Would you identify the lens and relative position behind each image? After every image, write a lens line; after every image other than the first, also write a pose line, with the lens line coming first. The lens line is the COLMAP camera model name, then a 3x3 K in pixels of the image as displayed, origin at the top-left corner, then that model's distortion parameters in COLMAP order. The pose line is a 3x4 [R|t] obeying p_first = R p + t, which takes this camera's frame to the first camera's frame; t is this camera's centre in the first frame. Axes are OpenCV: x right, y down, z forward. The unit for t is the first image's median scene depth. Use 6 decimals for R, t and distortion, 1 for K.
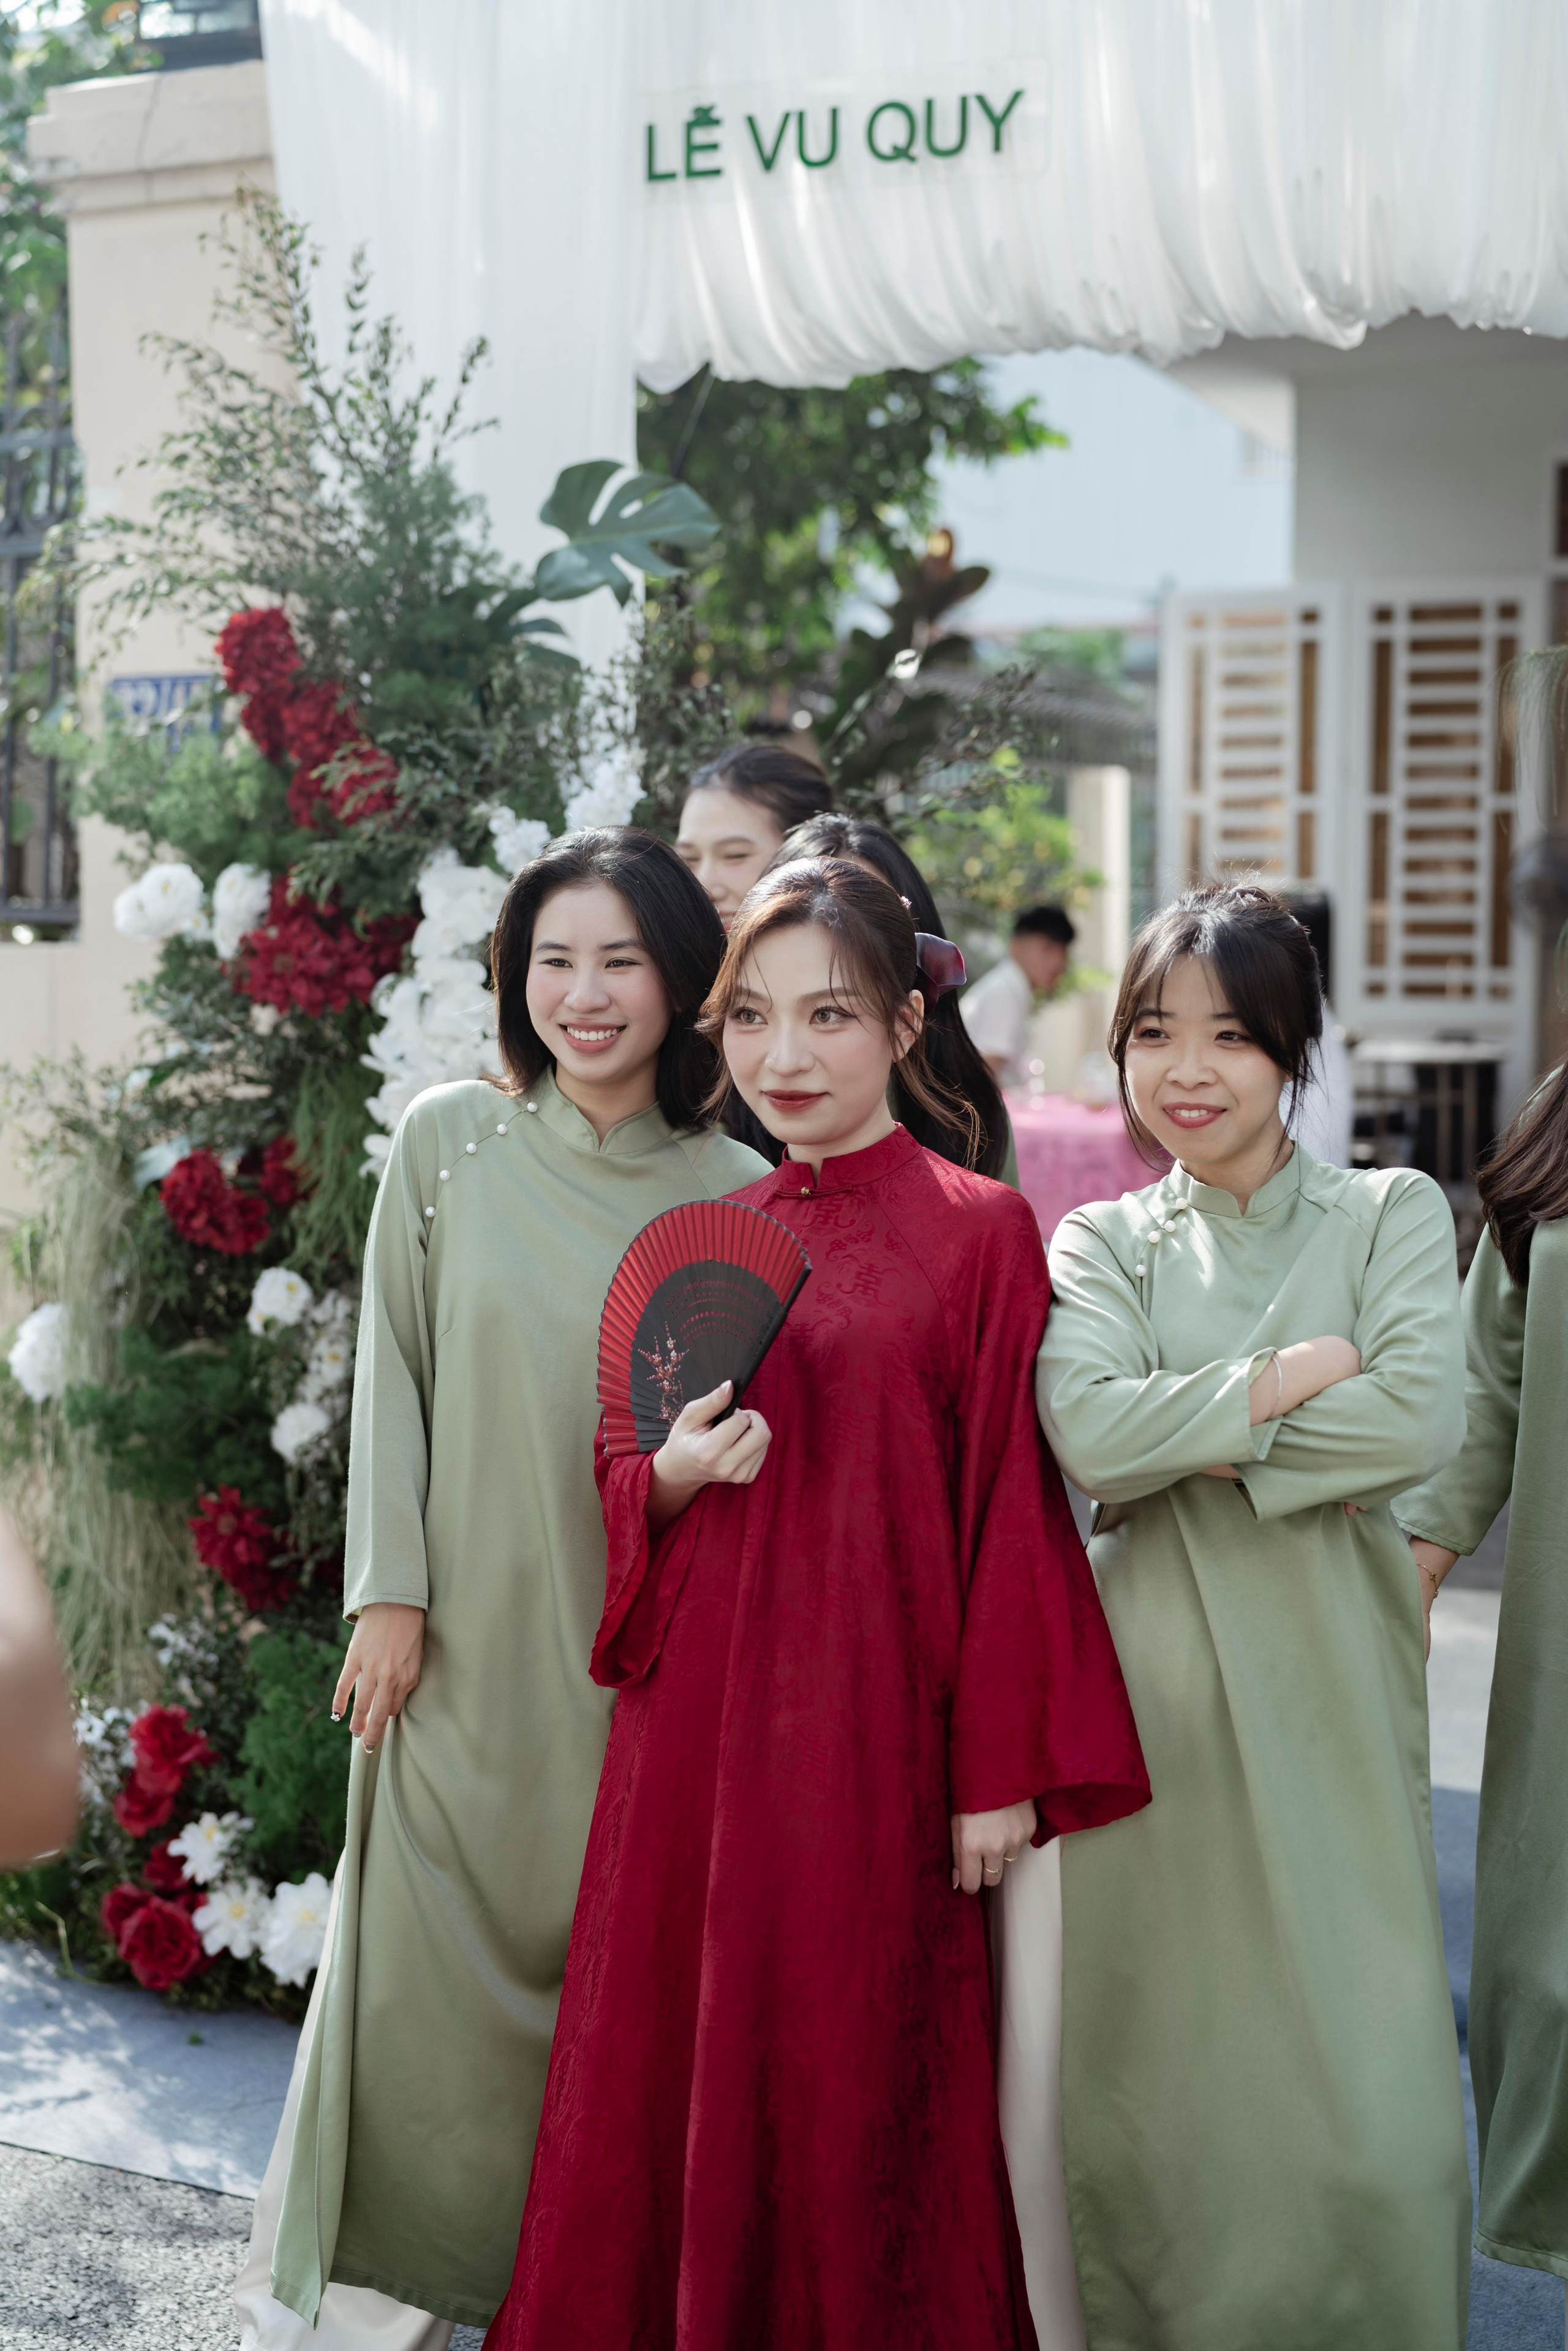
lens RADIAL K [[3408.6, 0, 820.2], [0, 3408.6, 1167.9], [0, 0, 1]] dist [-0.037644, 0.245109]
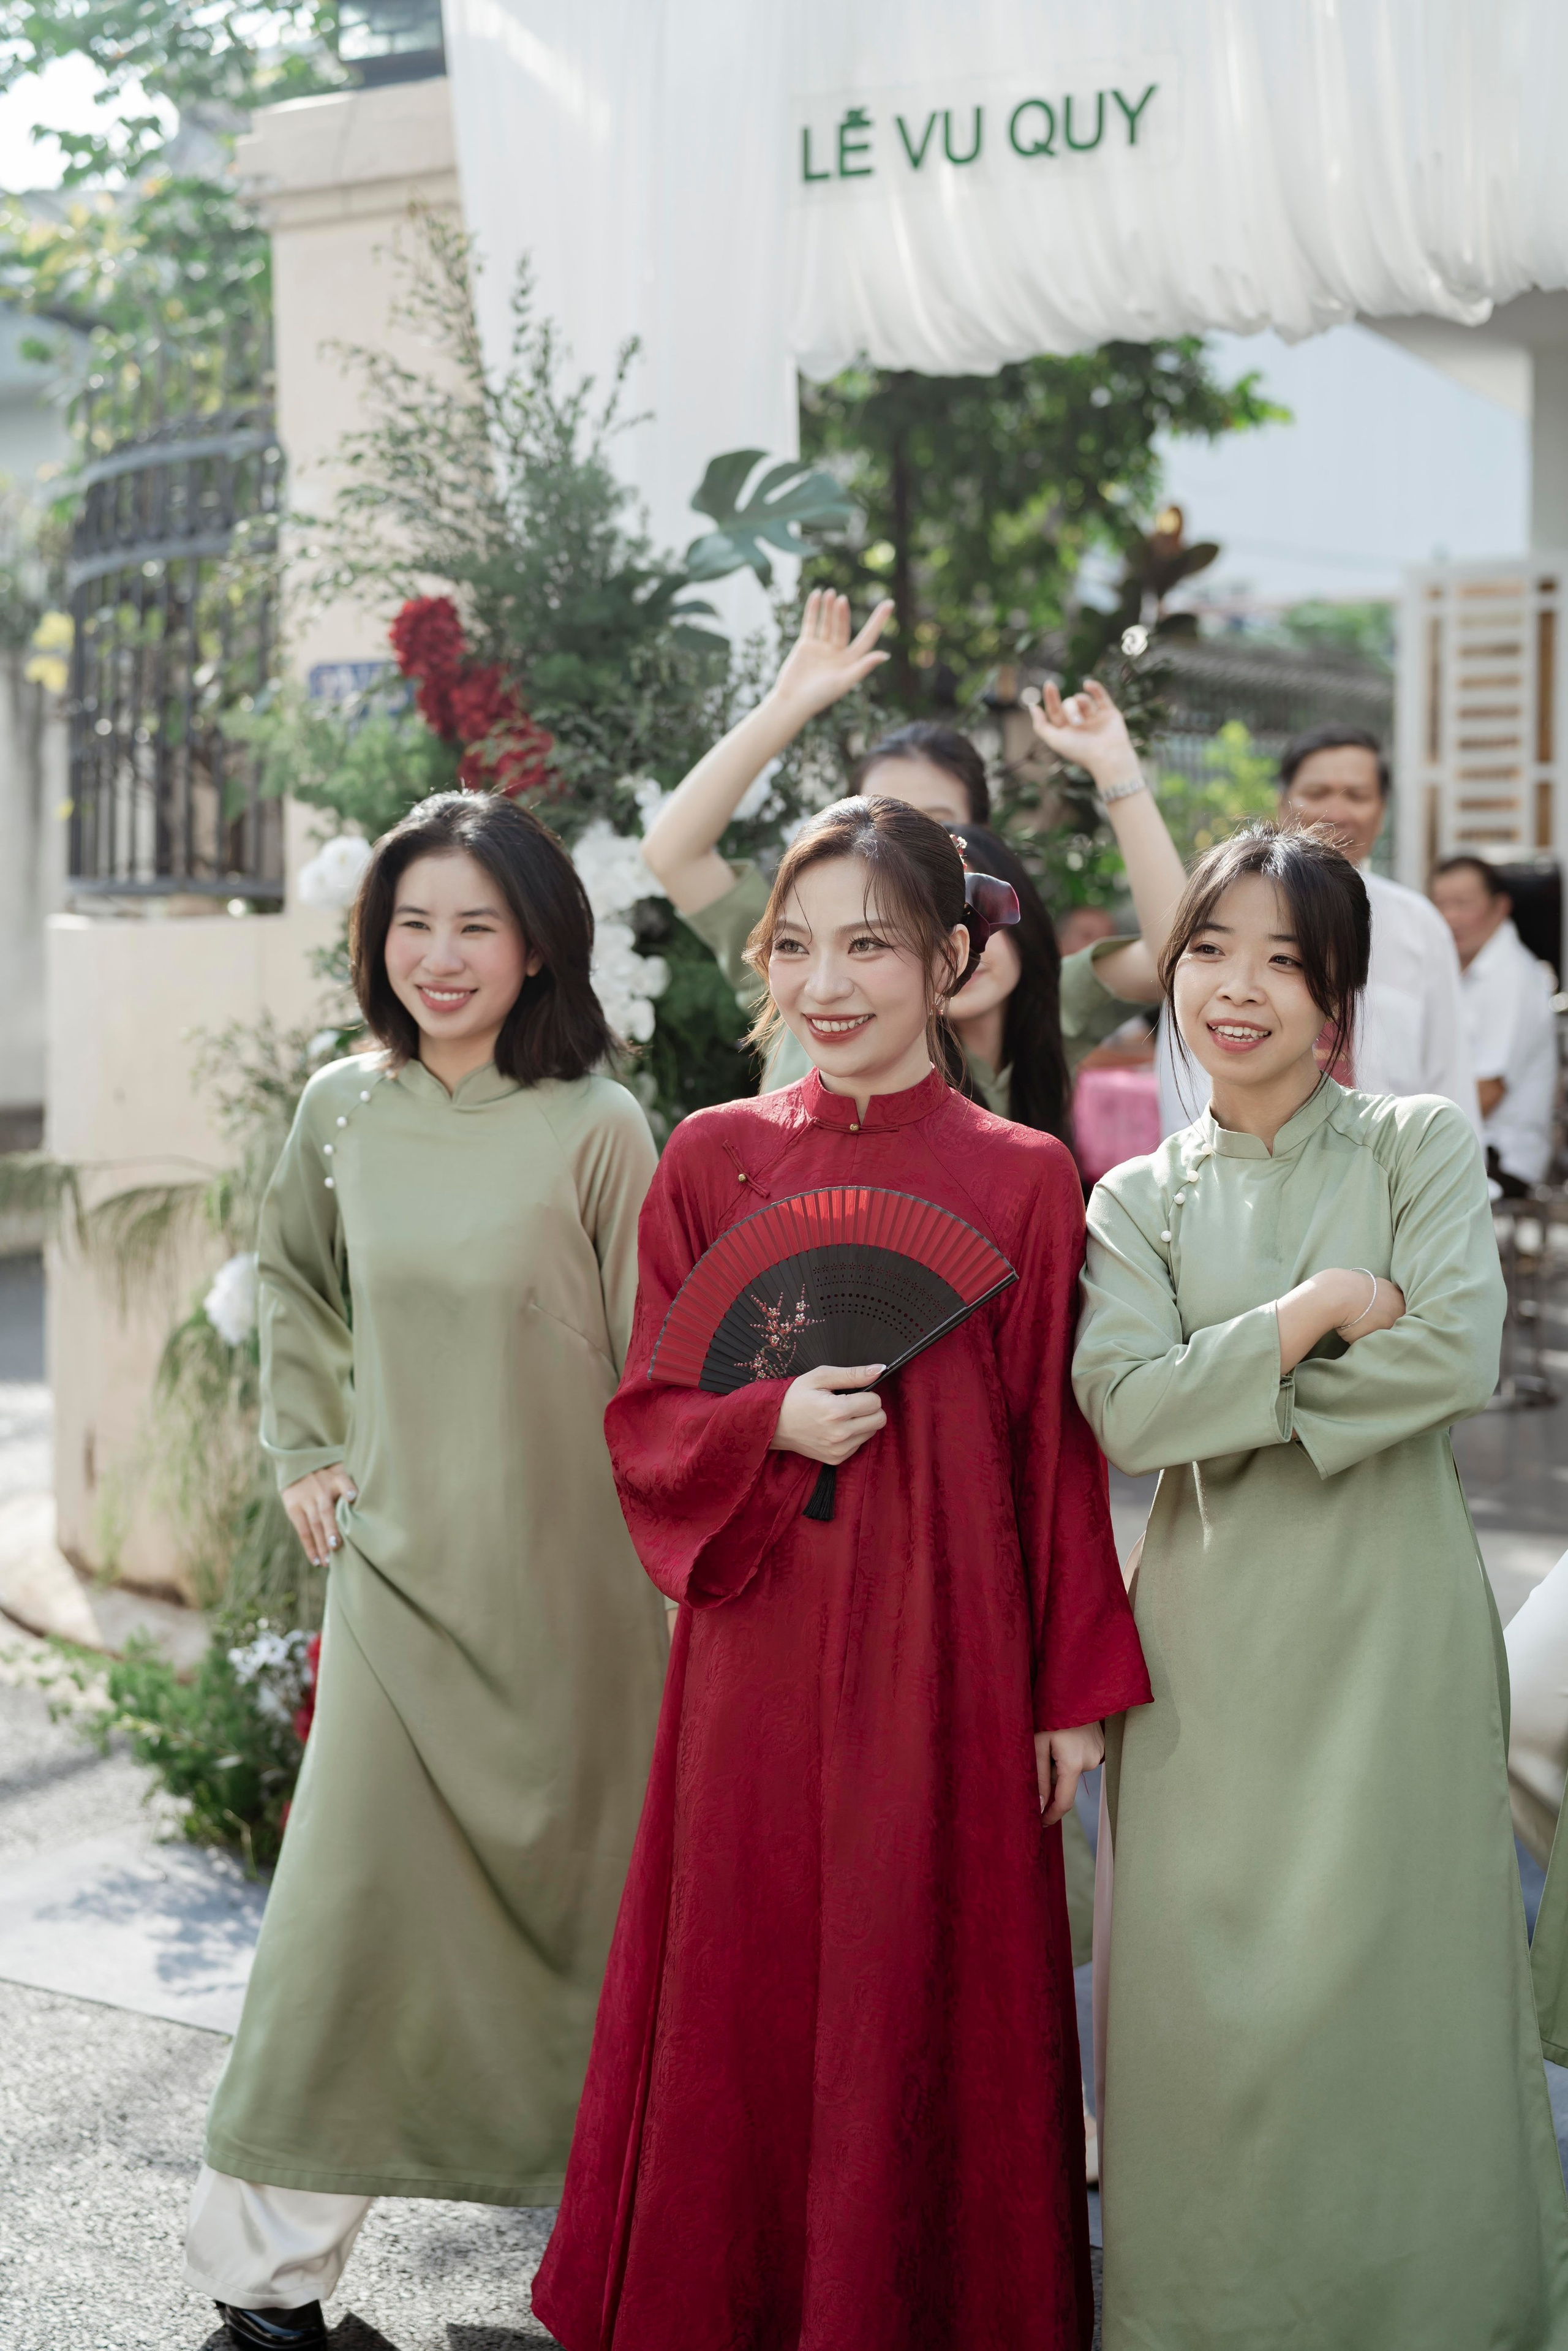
lens RADIAL K [[3416.8, 0, 790.0], [0, 3416.8, 1142.5], [0, 0, 1]] dist [-0.043767, 0.313297]
pose [[0.995493, -0.002022, -0.094813, 0.047289], [0.001835, 0.999996, -0.002053, 0.008359], [0.094816, 0.001870, 0.995493, -0.048605]]
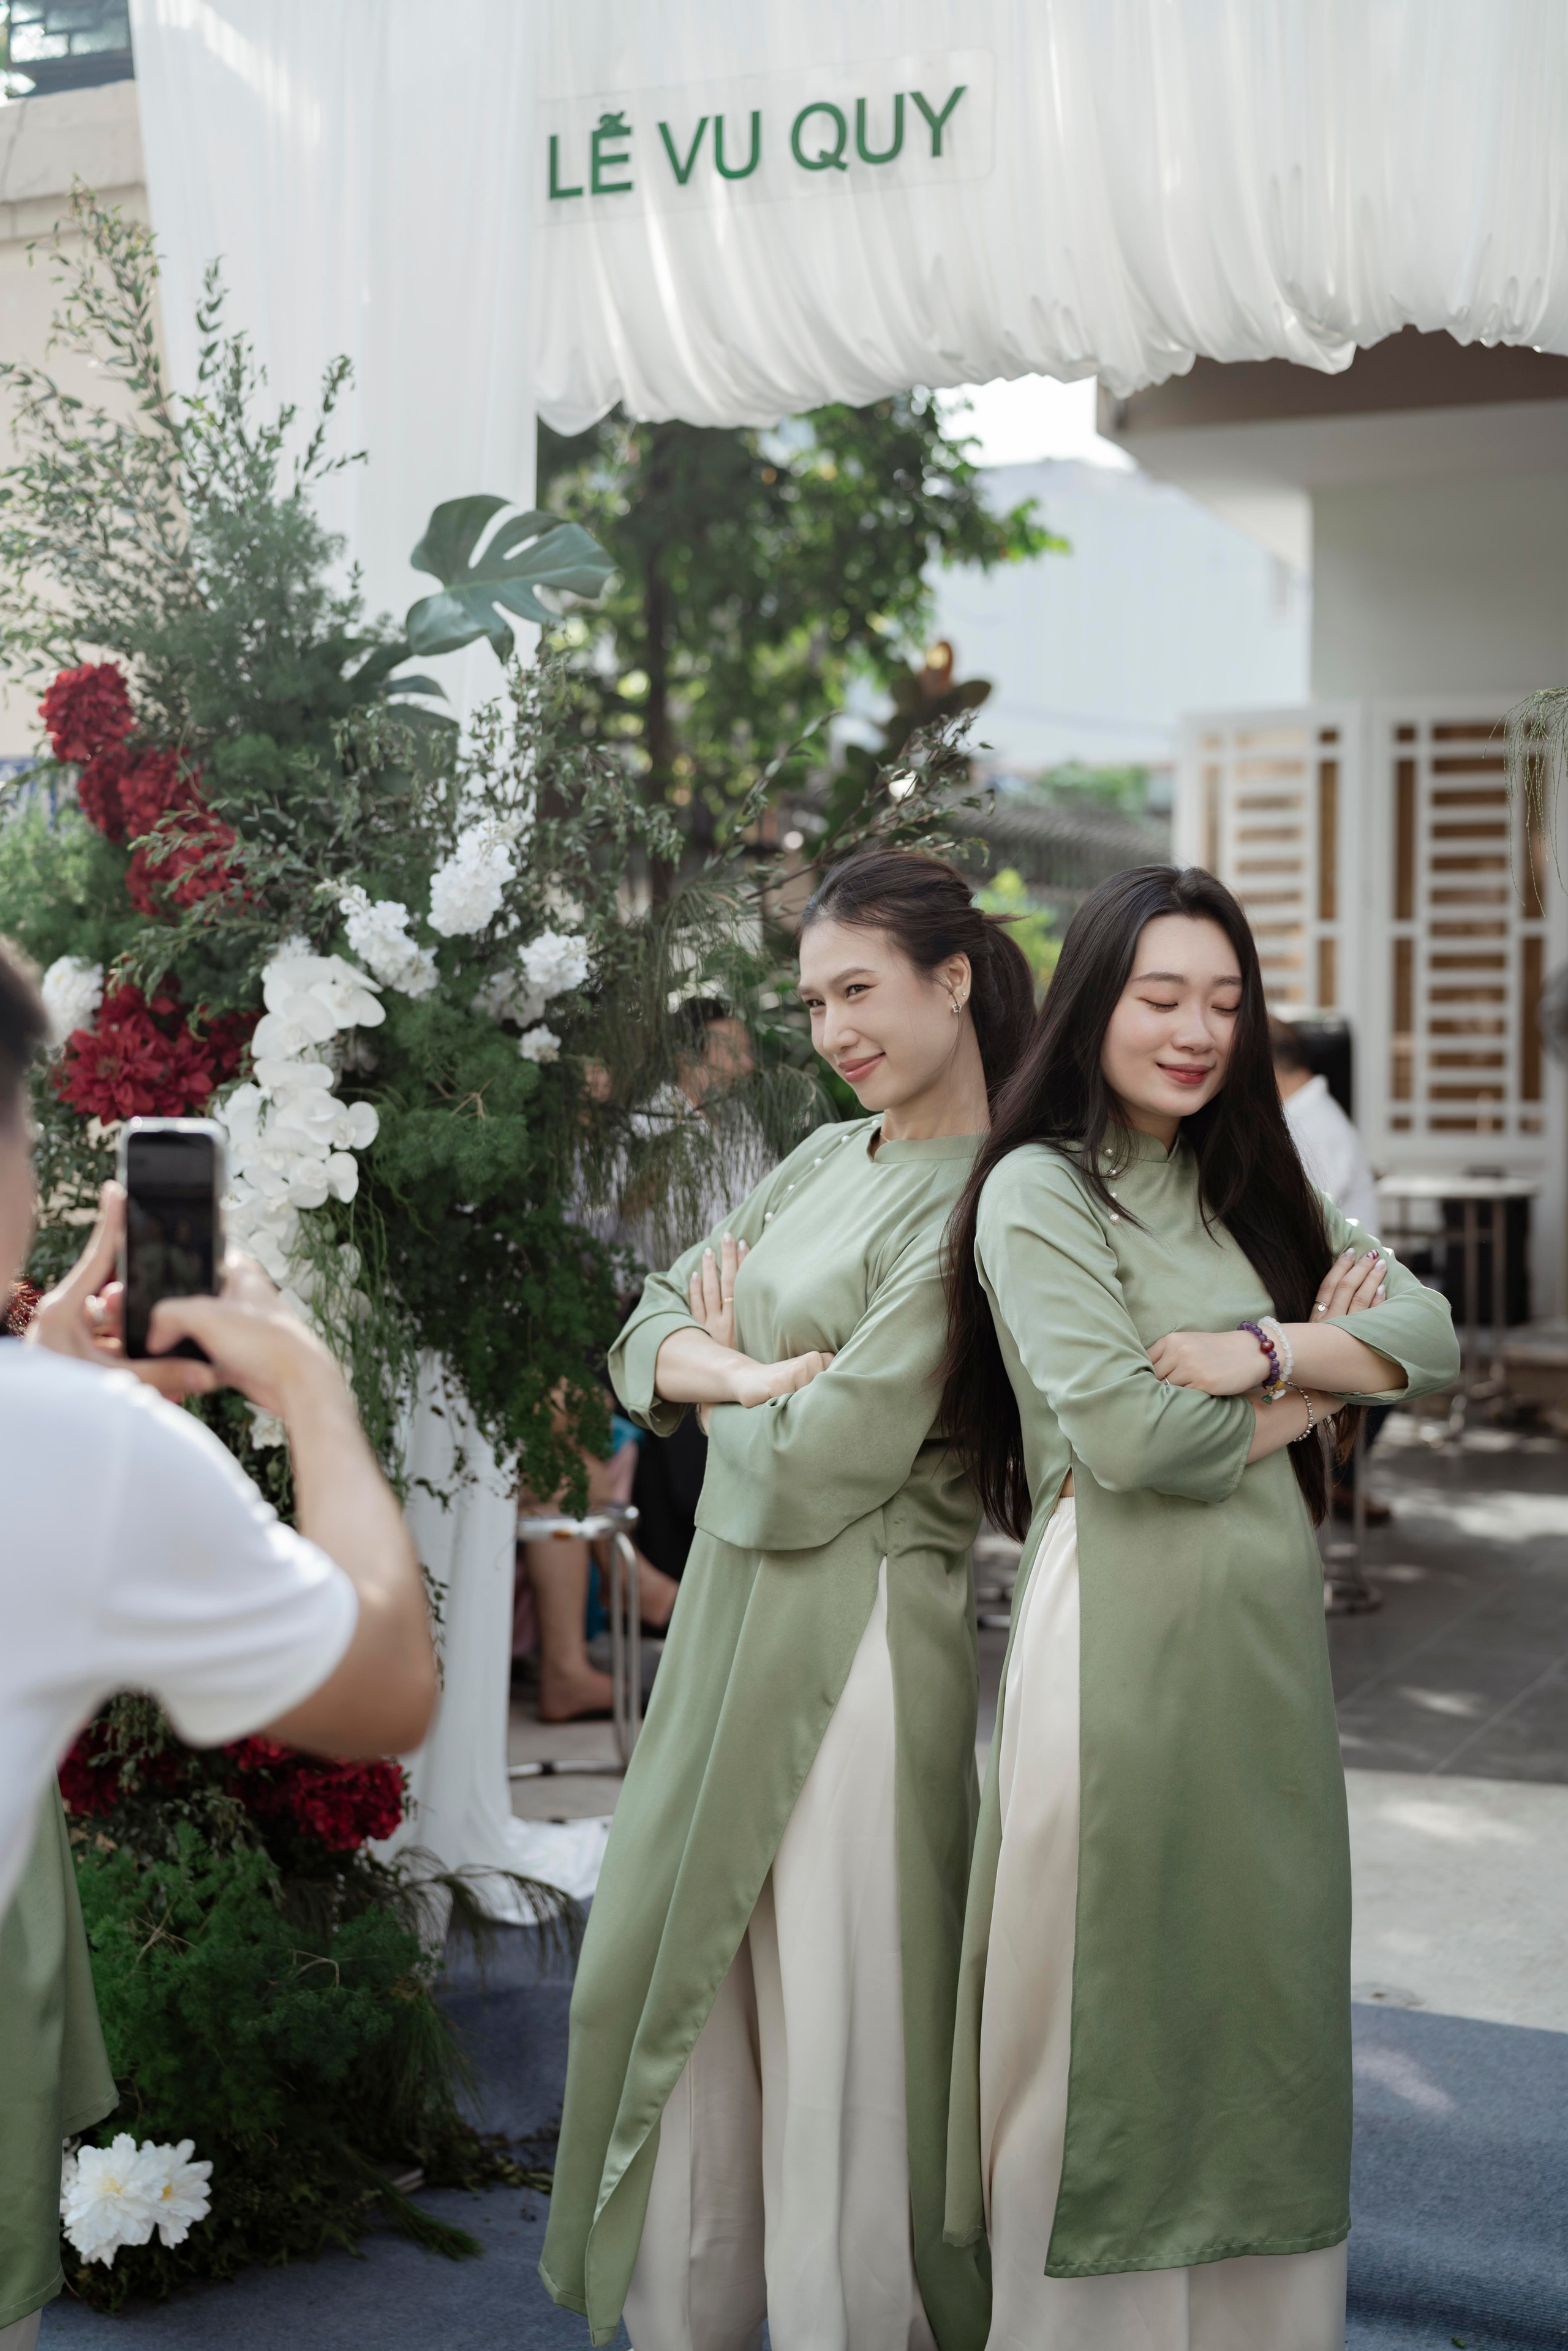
lens RADIAL K [[3408.6, 0, 820.2], [0, 3408.6, 1167.9], [0, 0, 1]] dist [-0.037644, 0.245109]
pose [[0.999931, -0.000829, -0.011696, 0.032673], [0.000316, 0.999039, -0.043823, 0.003588], [0.011722, 0.043816, 0.998971, 0.129944]]
